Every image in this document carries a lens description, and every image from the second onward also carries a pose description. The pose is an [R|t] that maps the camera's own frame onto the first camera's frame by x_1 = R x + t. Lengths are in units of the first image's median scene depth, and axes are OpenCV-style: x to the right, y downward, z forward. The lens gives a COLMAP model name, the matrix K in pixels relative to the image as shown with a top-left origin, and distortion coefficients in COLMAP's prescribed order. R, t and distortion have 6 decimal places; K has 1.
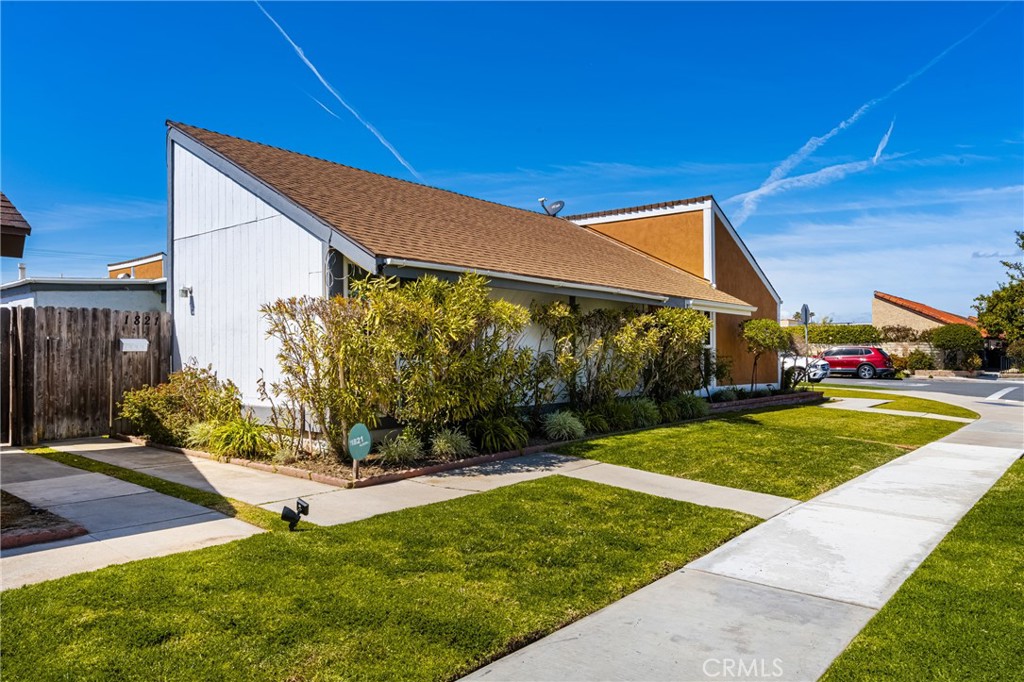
lens RADIAL K [[697.3, 0, 512.0], [0, 697.3, 341.0], [0, 0, 1]] dist [-0.003563, 0.000460]
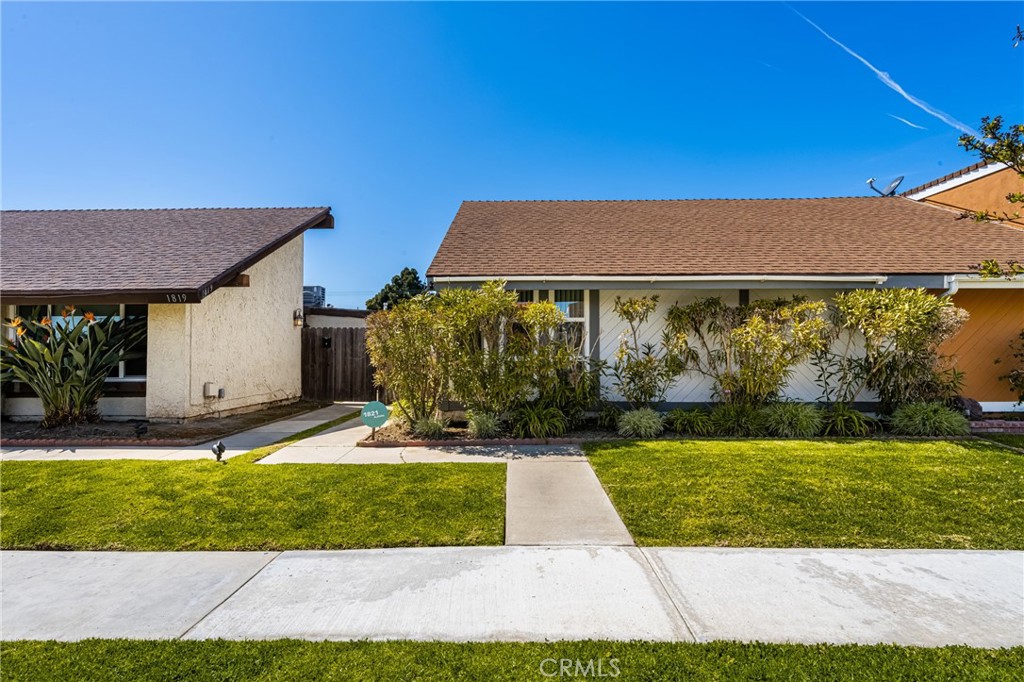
lens RADIAL K [[530.5, 0, 512.0], [0, 530.5, 341.0], [0, 0, 1]] dist [0.005275, 0.000761]
pose [[0.633997, -0.021666, -0.773032, 0.396651], [0.019368, 0.999739, -0.012135, 0.008751], [0.773093, -0.007279, 0.634251, 0.275664]]
